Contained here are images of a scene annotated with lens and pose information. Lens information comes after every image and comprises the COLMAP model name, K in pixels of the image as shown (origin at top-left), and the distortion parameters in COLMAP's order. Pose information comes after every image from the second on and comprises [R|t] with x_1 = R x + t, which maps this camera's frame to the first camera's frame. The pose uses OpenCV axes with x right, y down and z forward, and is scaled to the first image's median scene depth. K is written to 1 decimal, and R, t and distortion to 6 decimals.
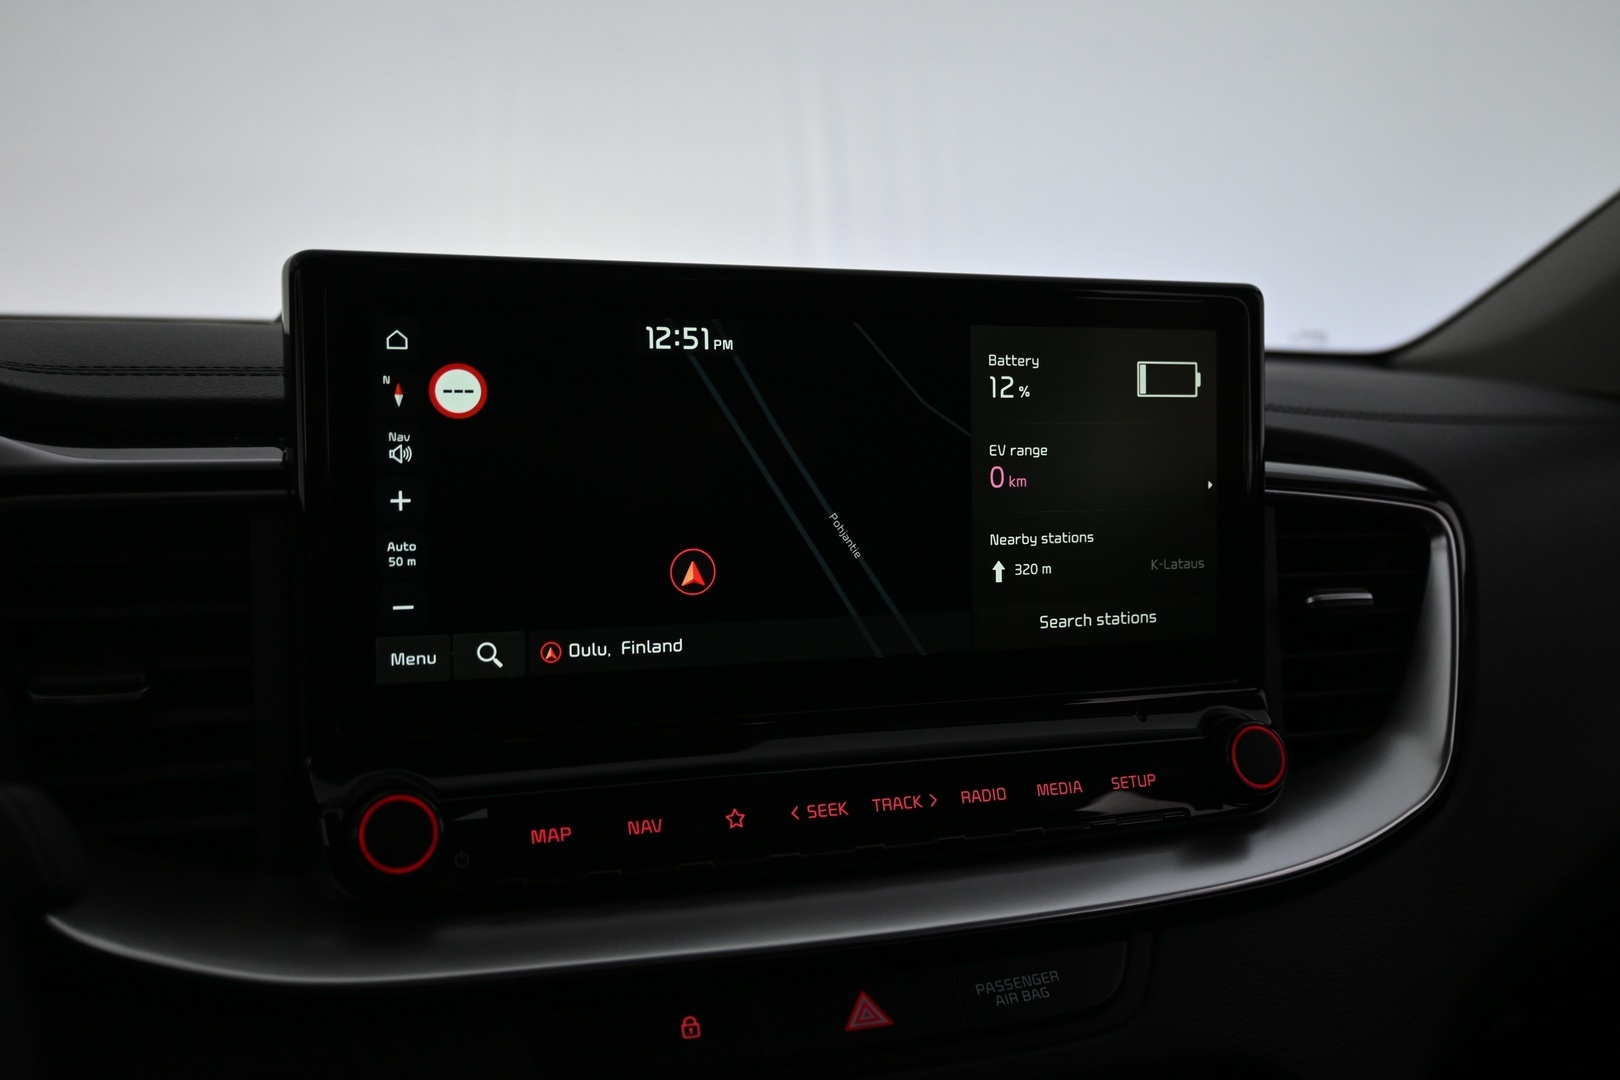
lens RADIAL K [[1565.4, 0, 810.0], [0, 1565.4, 540.0], [0, 0, 1]] dist [-0.007654, 0.007730]
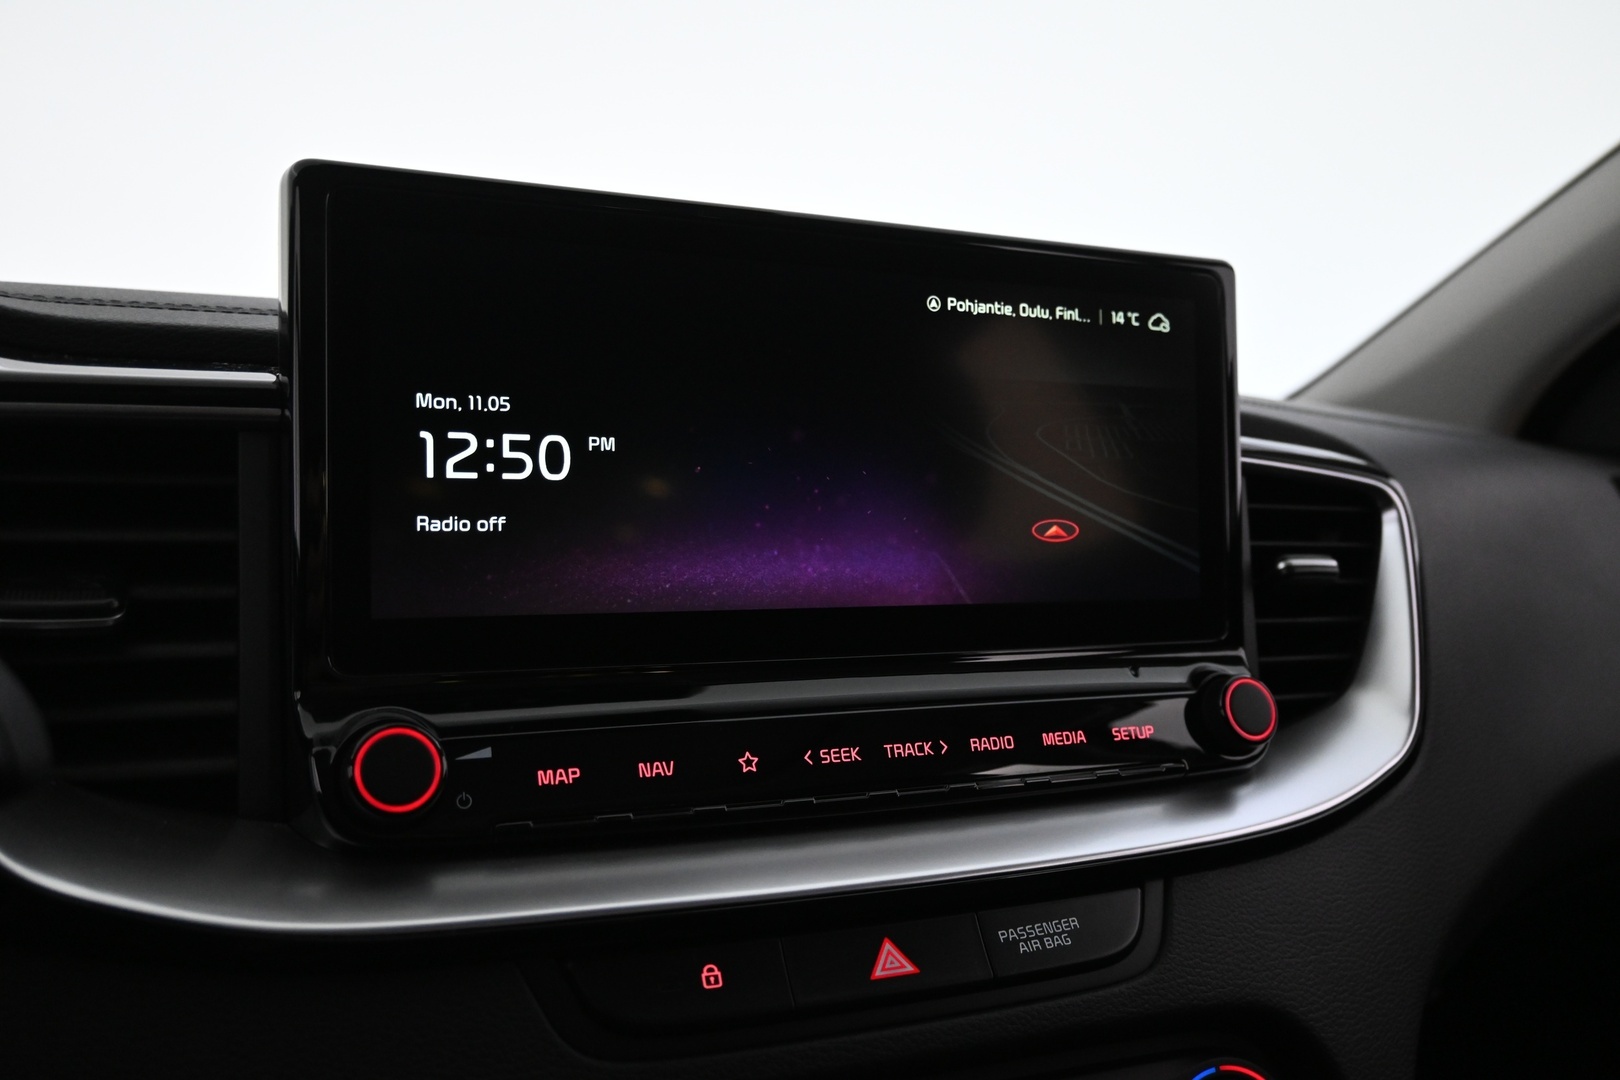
lens RADIAL K [[1346.6, 0, 810.0], [0, 1346.6, 540.0], [0, 0, 1]] dist [-0.001701, -0.001176]
pose [[0.997019, 0.001507, 0.077140, -0.072746], [0.003603, 0.997809, -0.066058, 0.094696], [-0.077070, 0.066139, 0.994829, 0.160387]]
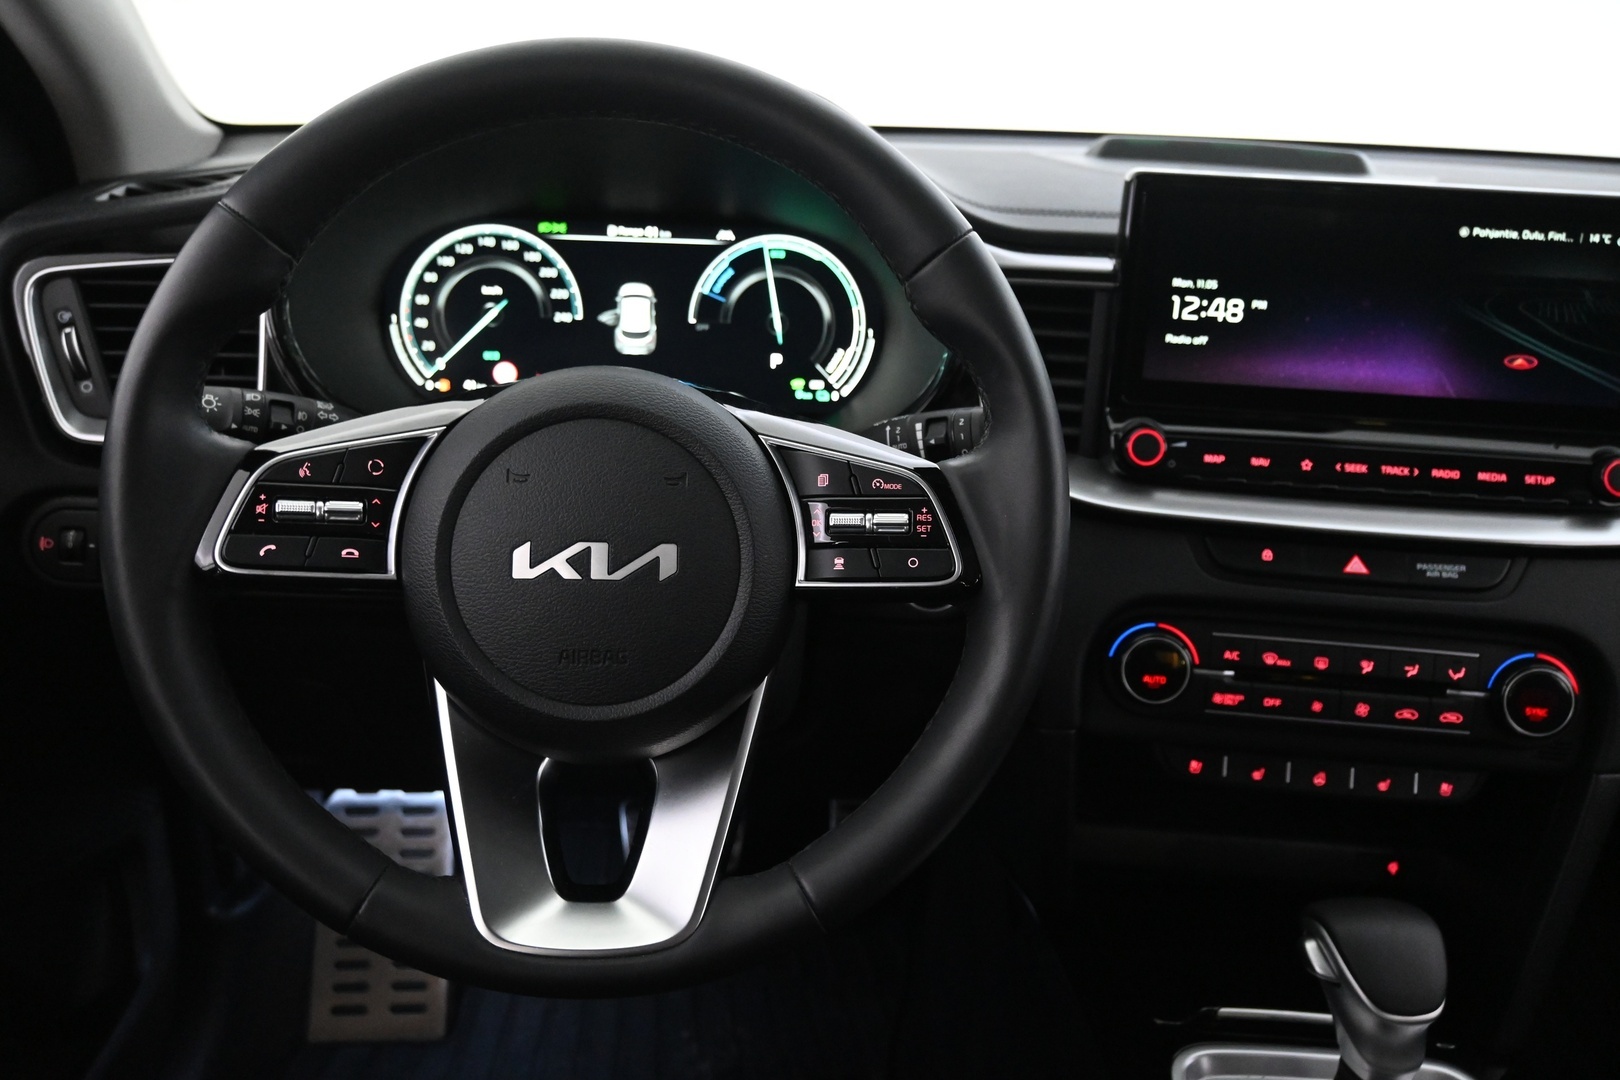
lens RADIAL K [[1346.6, 0, 810.0], [0, 1346.6, 540.0], [0, 0, 1]] dist [-0.001701, -0.001176]
pose [[0.902844, 0.174706, -0.392875, 0.073096], [-0.077493, 0.964883, 0.250988, -0.115980], [0.422928, -0.196158, 0.884677, -0.831034]]
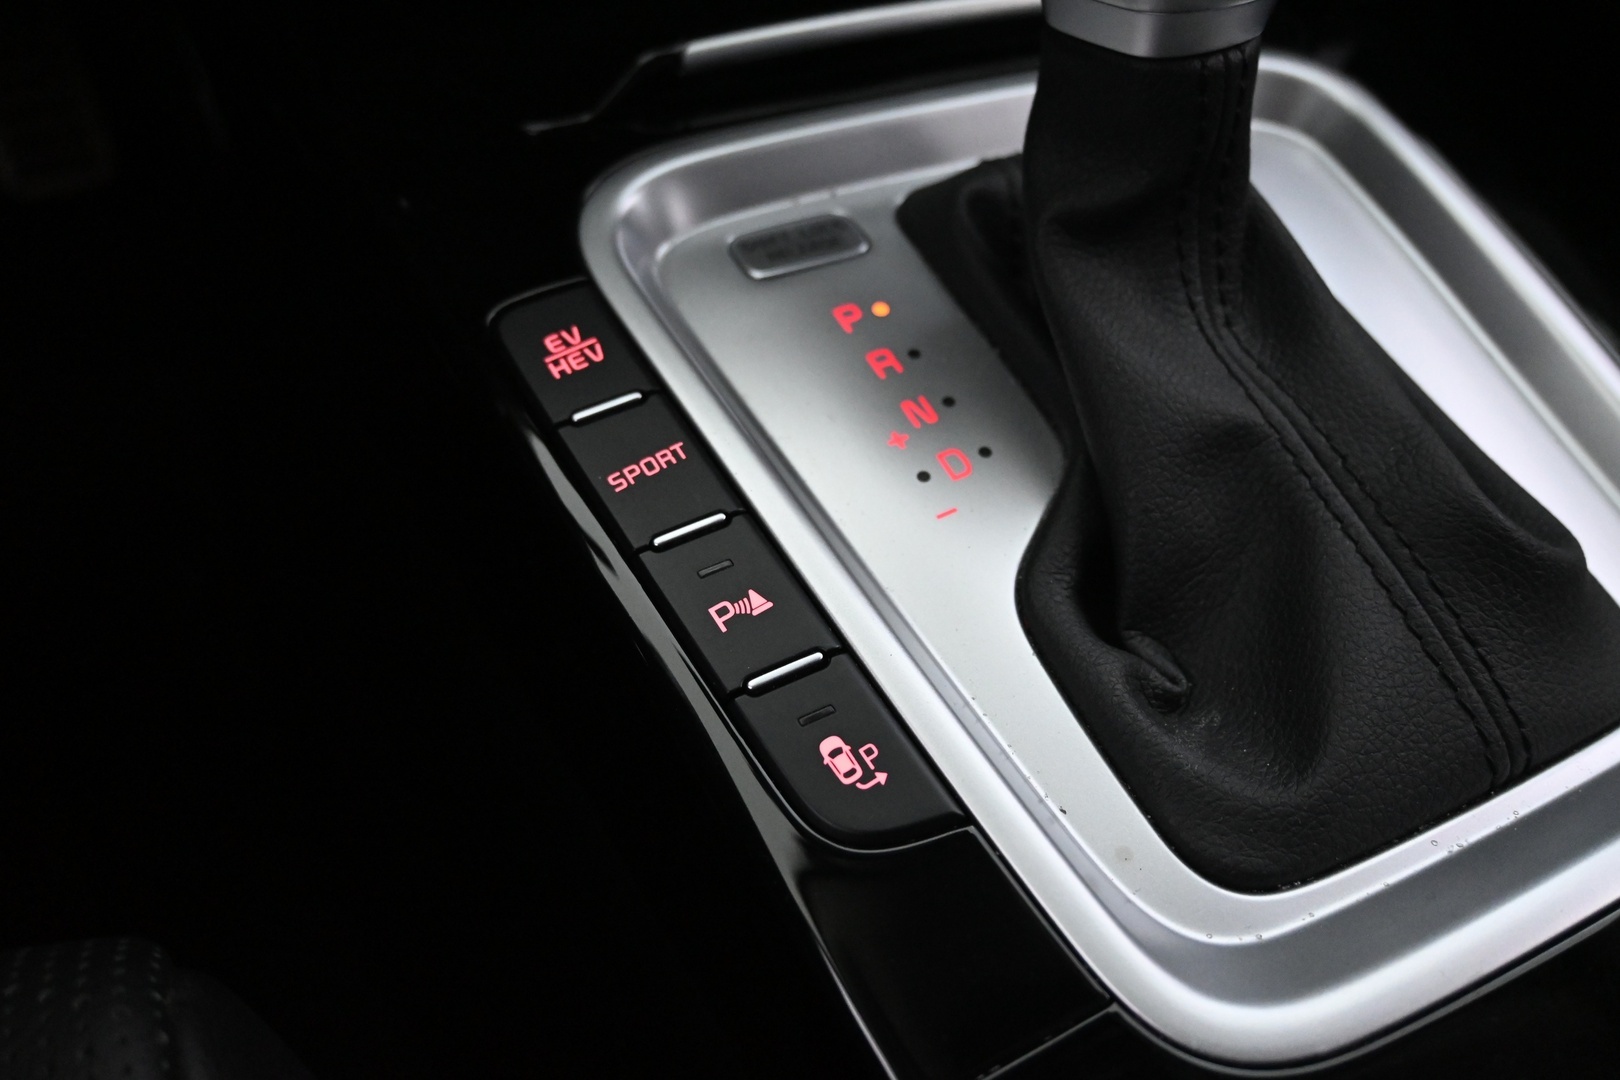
lens RADIAL K [[1346.6, 0, 810.0], [0, 1346.6, 540.0], [0, 0, 1]] dist [-0.001701, -0.001176]
pose [[0.999722, 0.021440, -0.009854, 0.039522], [-0.010148, 0.767657, 0.640781, 0.657919], [0.021303, -0.640502, 0.767661, 0.222105]]
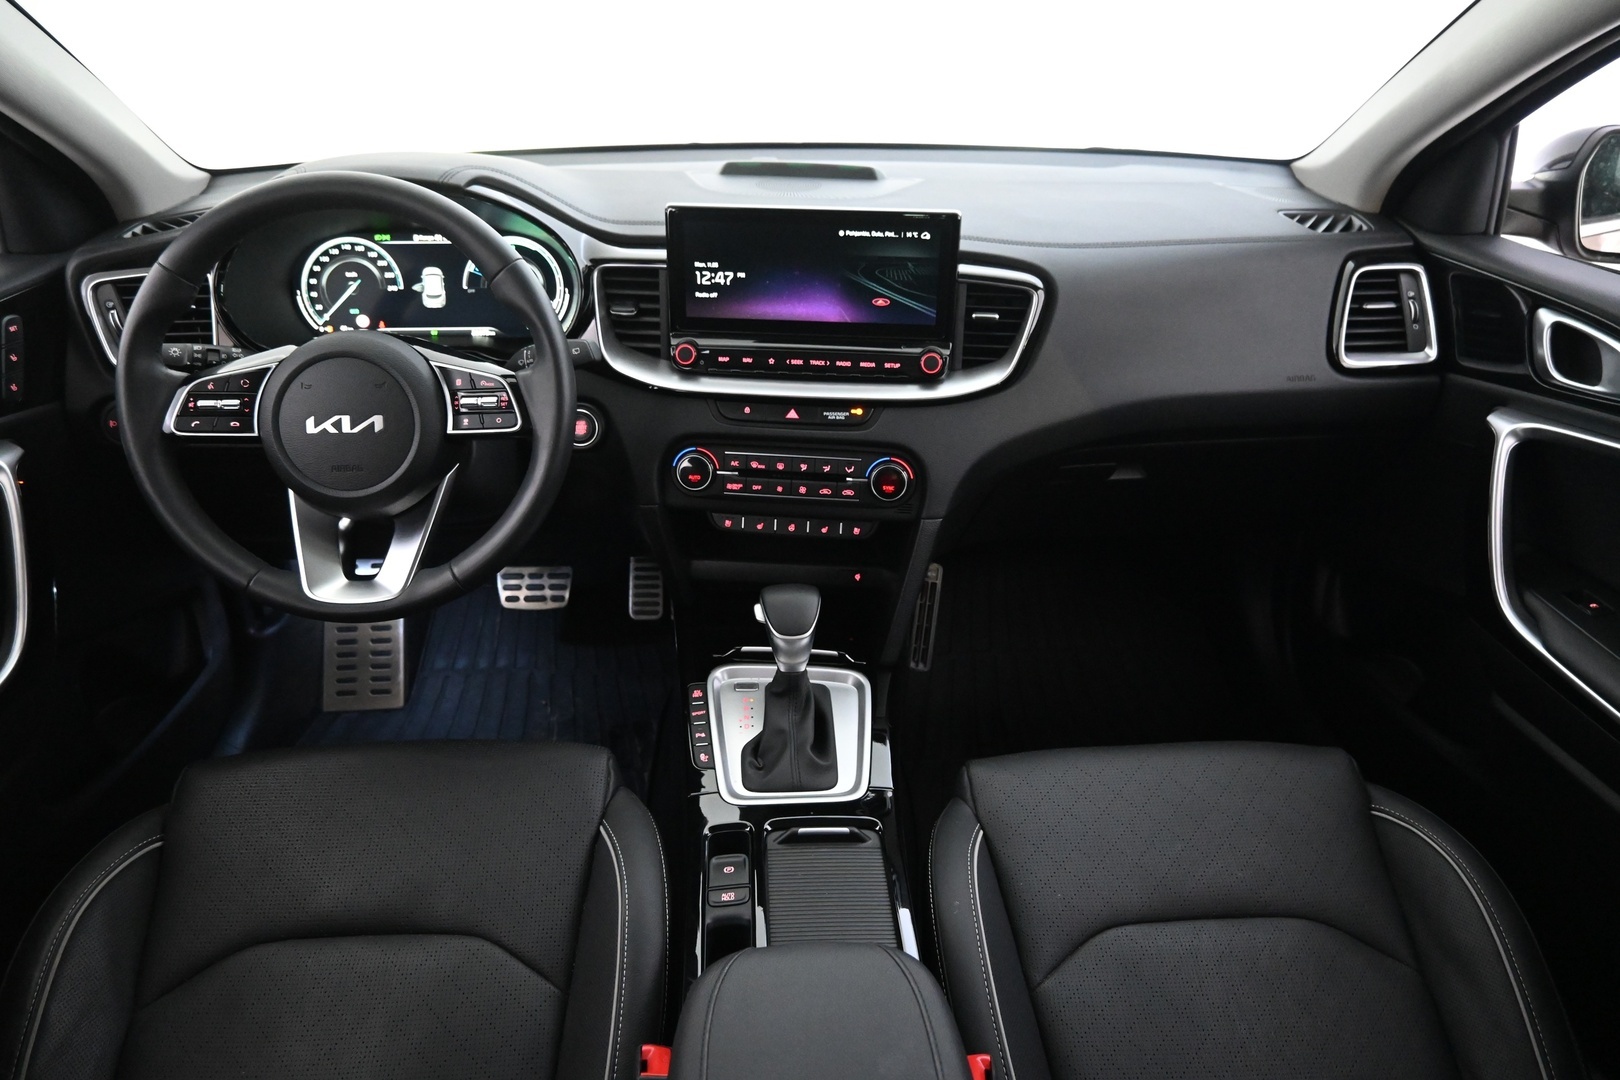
lens RADIAL K [[1101.6, 0, 810.0], [0, 1101.6, 540.0], [0, 0, 1]] dist [-0.001271, -0.002609]
pose [[0.900435, 0.197324, -0.387660, 1.150190], [-0.043236, 0.927377, 0.371621, -0.415335], [0.432837, -0.317859, 0.843574, -1.352316]]
